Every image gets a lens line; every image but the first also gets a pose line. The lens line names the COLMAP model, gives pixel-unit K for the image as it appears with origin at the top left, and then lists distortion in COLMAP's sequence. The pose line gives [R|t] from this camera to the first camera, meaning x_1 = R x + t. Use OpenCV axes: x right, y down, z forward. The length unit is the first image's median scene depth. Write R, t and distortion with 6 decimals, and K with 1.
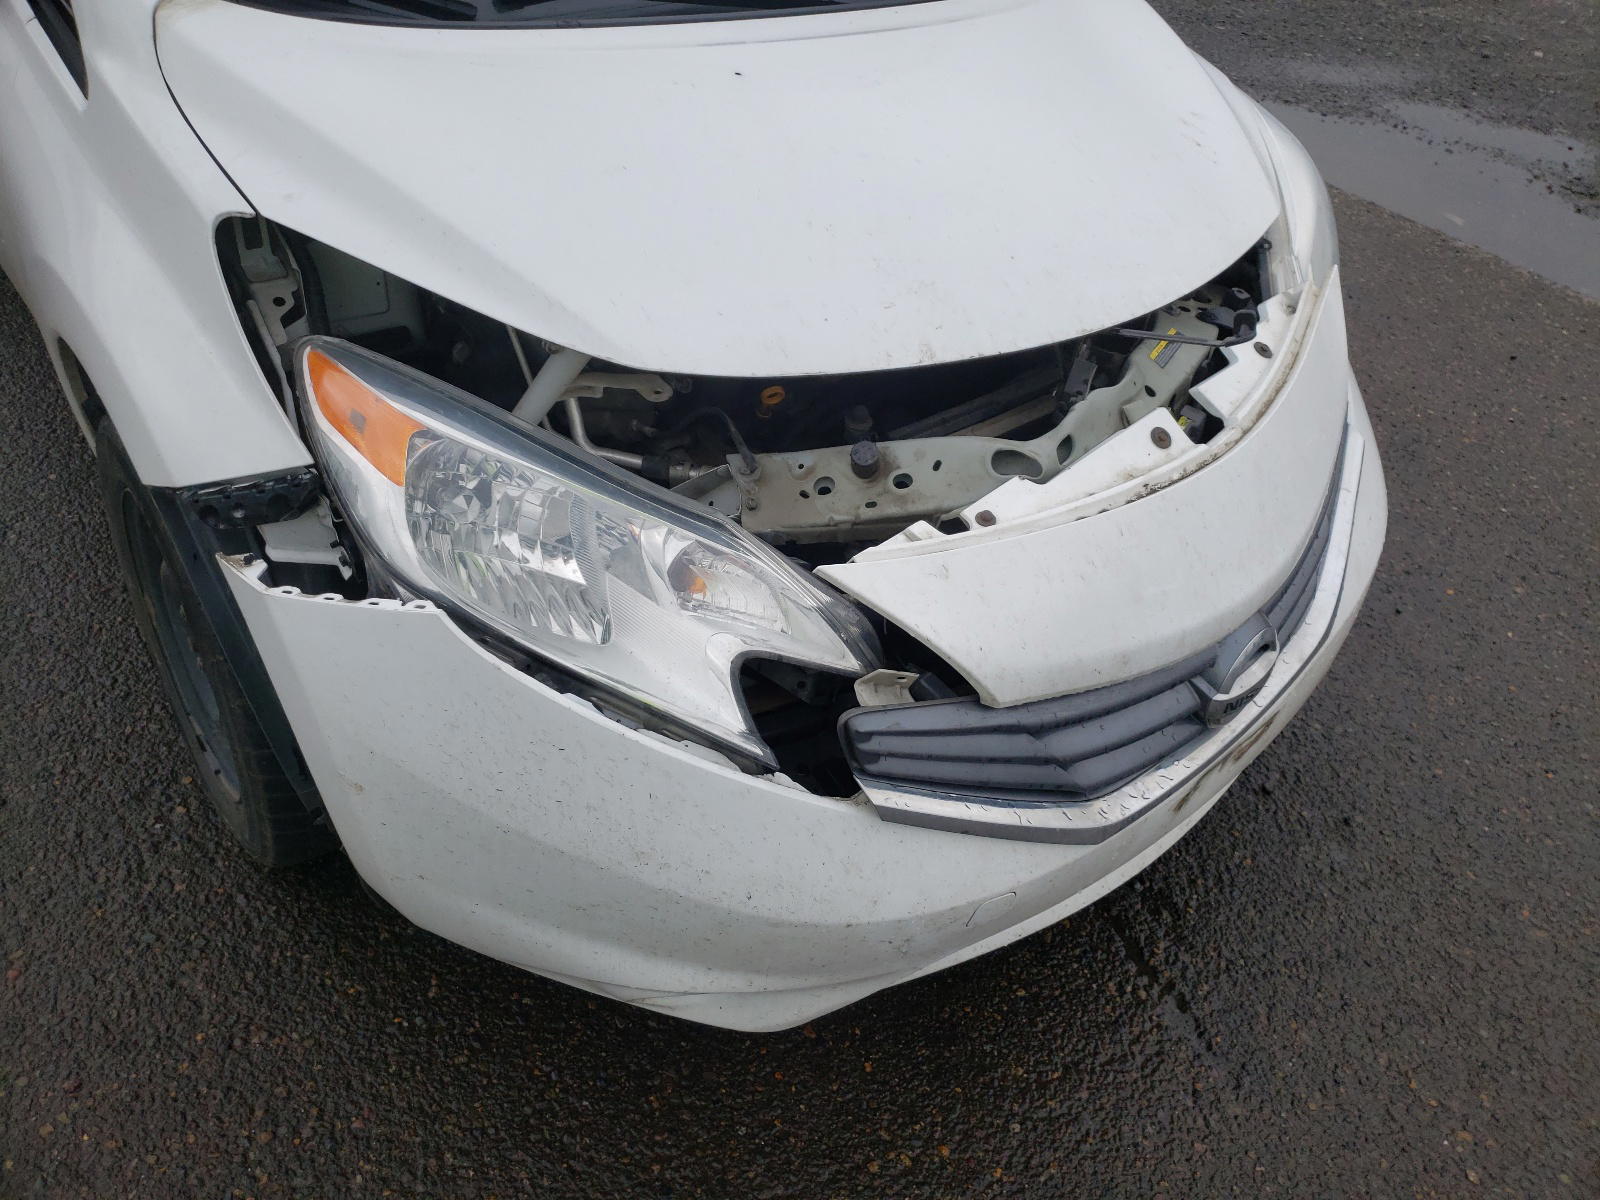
lens RADIAL K [[1296.6, 0, 810.0], [0, 1296.6, 602.7], [0, 0, 1]] dist [0.032664, 0.034546]
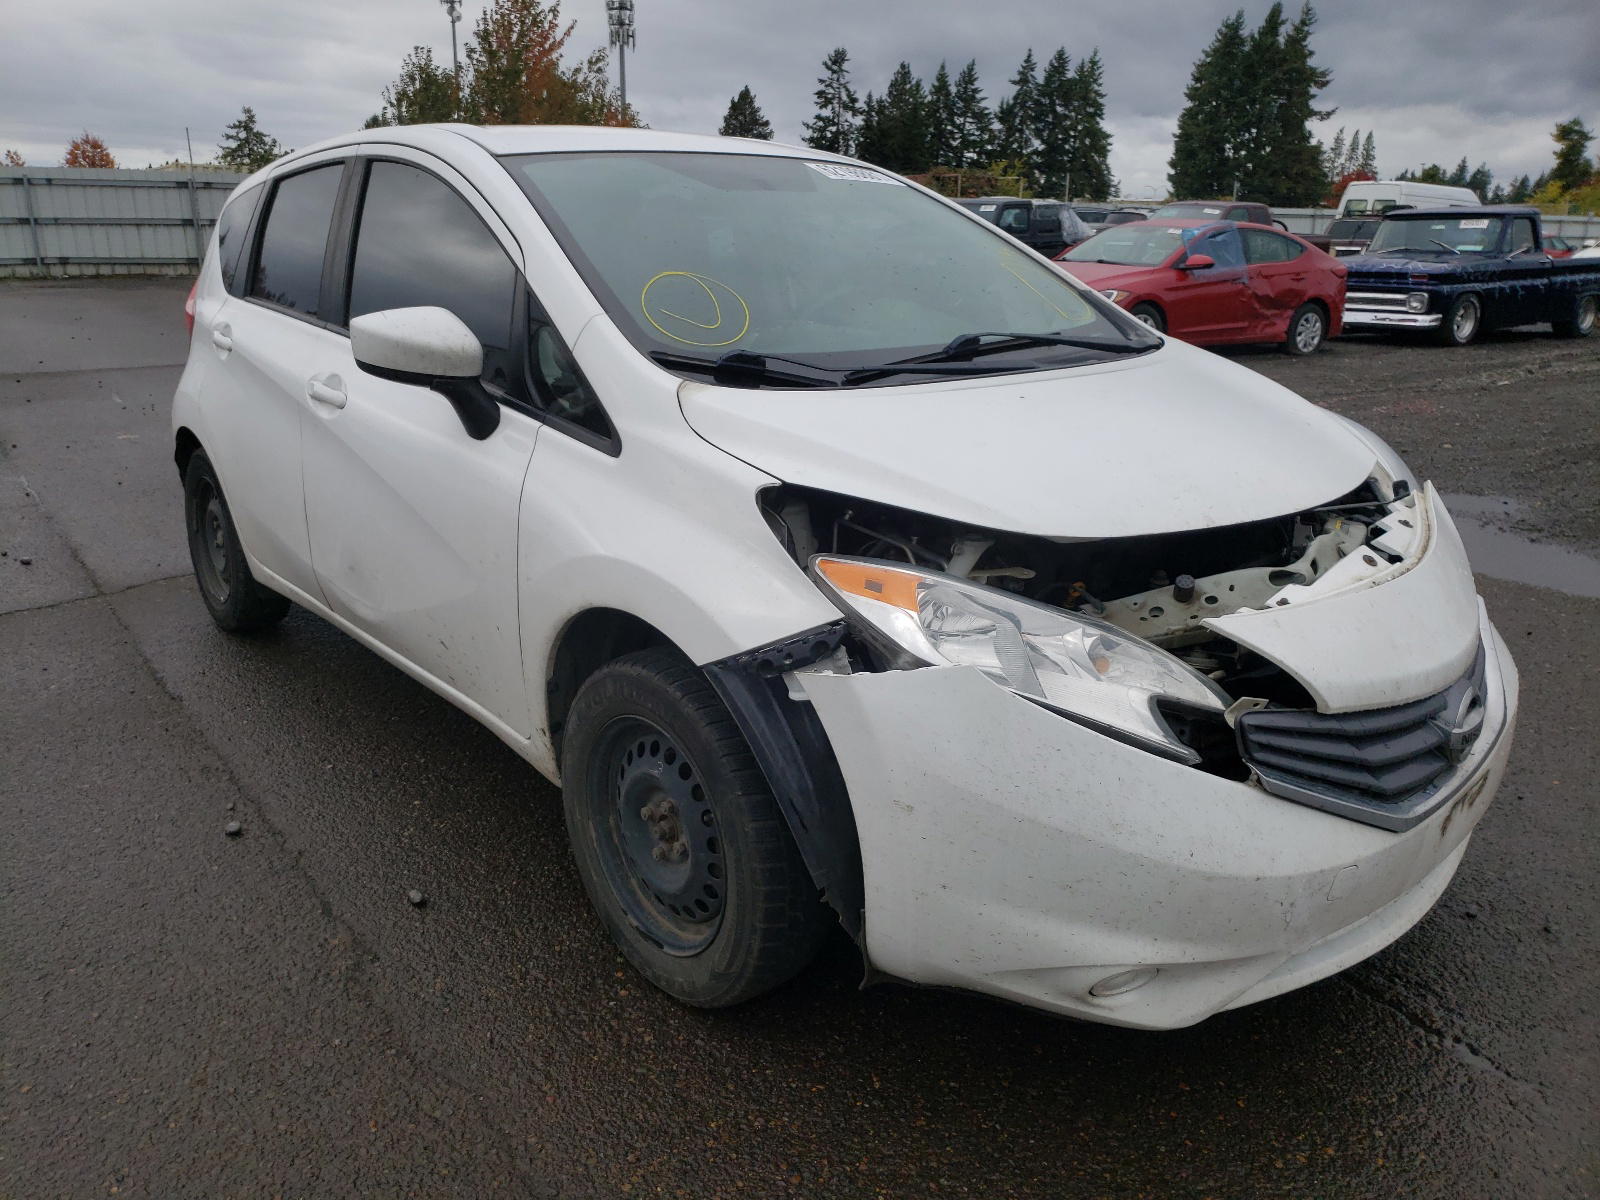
lens RADIAL K [[1296.6, 0, 790.1], [0, 1296.6, 600.9], [0, 0, 1]] dist [0.032664, 0.034546]
pose [[0.994010, -0.106904, 0.022712, -0.439542], [0.107858, 0.926020, -0.361738, 0.393408], [0.017639, 0.362020, 0.932003, -0.410171]]
